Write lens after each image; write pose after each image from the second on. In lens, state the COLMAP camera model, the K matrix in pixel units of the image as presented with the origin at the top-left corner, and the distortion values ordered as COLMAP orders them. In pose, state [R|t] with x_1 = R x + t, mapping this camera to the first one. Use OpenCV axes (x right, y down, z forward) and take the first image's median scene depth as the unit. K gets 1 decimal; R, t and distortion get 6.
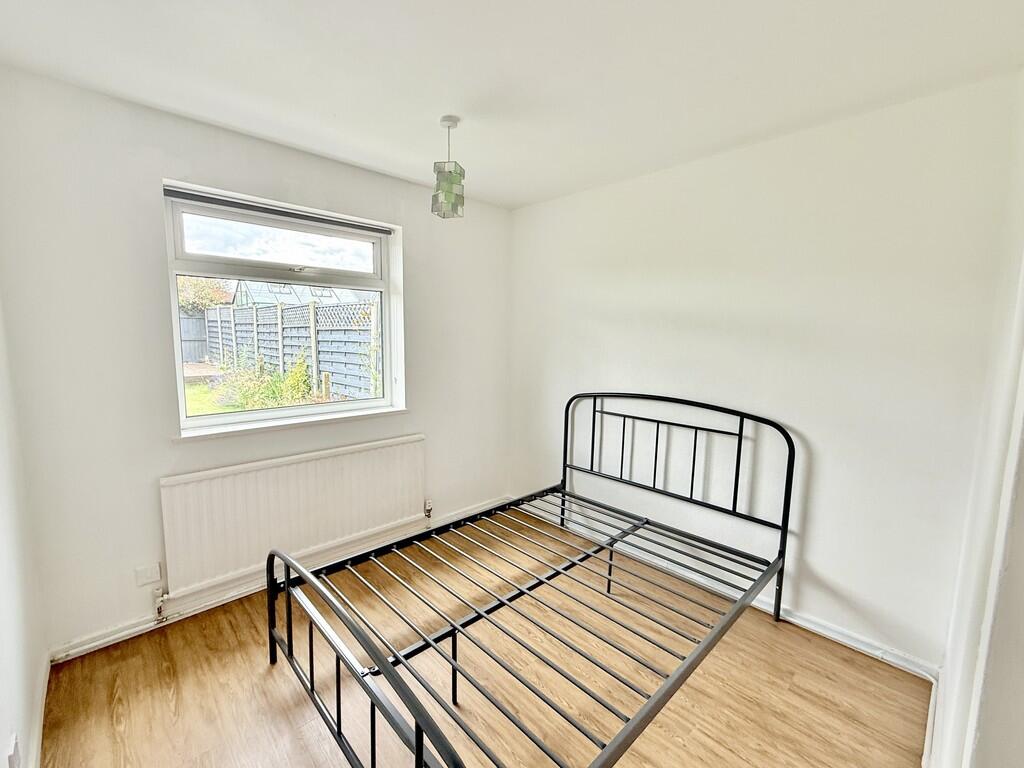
lens RADIAL K [[437.6, 0, 507.7], [0, 437.6, 384.0], [0, 0, 1]] dist [-0.002874, 0.001458]
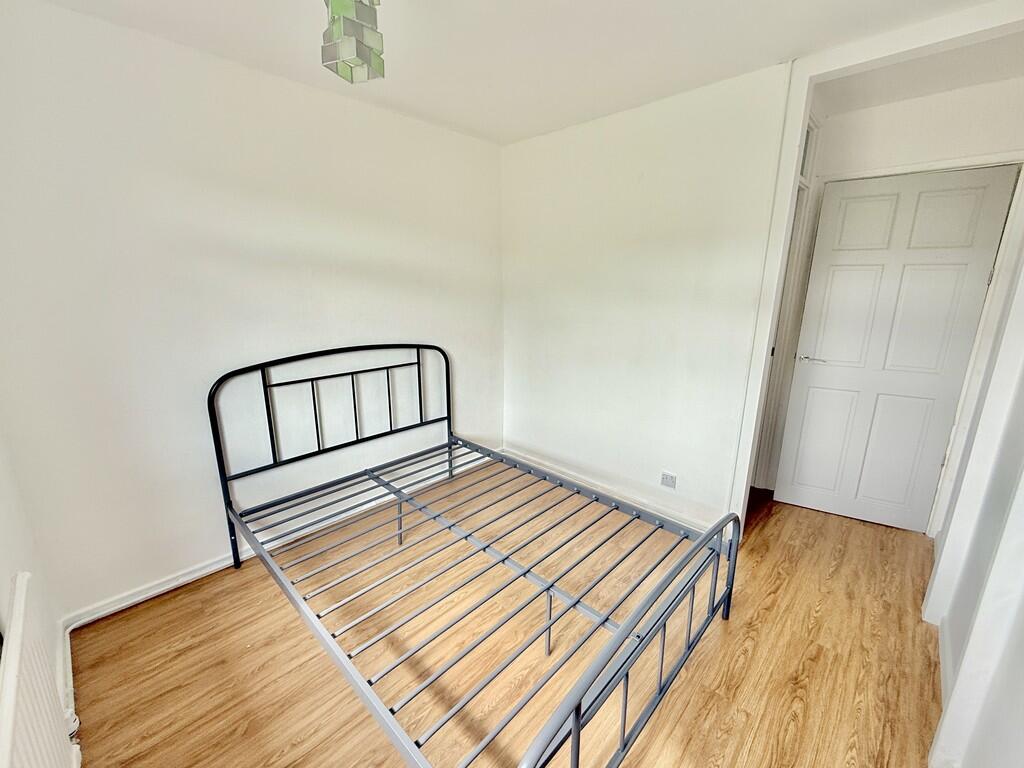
lens RADIAL K [[417.4, 0, 513.6], [0, 417.4, 381.4], [0, 0, 1]] dist [-0.000622, -0.000465]
pose [[-0.054542, -0.229061, 0.971883, -0.679827], [0.122571, 0.964435, 0.234184, -0.082229], [-0.990960, 0.131898, -0.024526, 0.769031]]
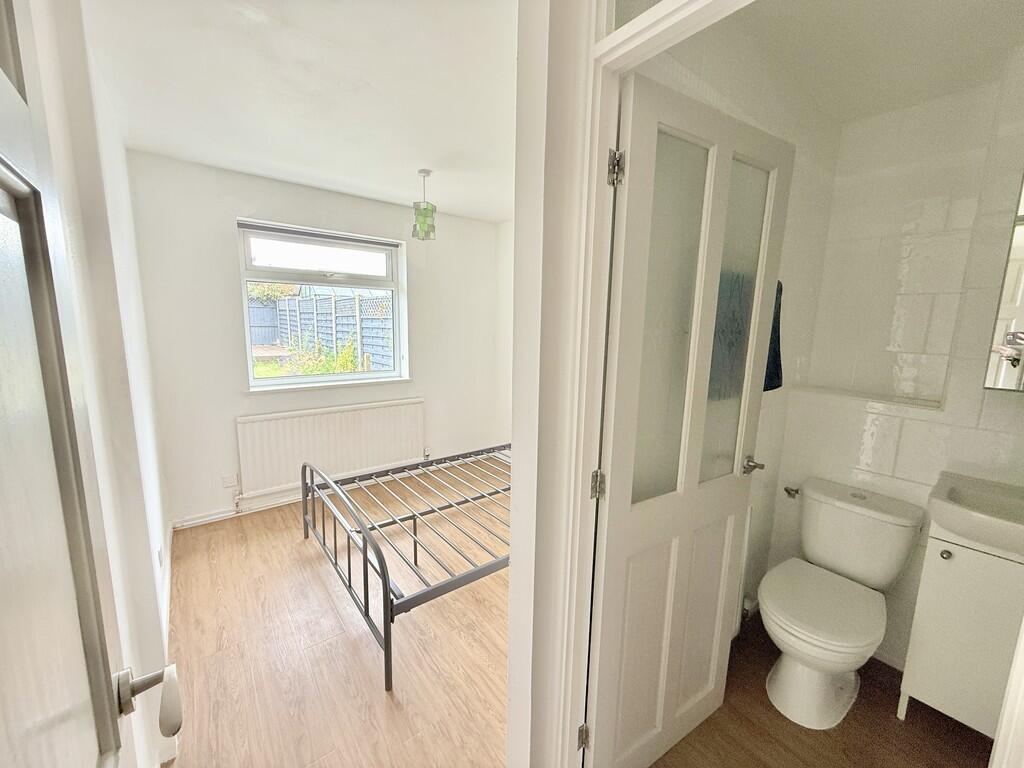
lens RADIAL K [[417.4, 0, 517.6], [0, 417.4, 387.2], [0, 0, 1]] dist [-0.000622, -0.000465]
pose [[0.995599, 0.022077, -0.091083, 0.289340], [-0.018525, 0.999041, 0.039660, 0.035568], [0.091871, -0.037798, 0.995053, -0.329061]]
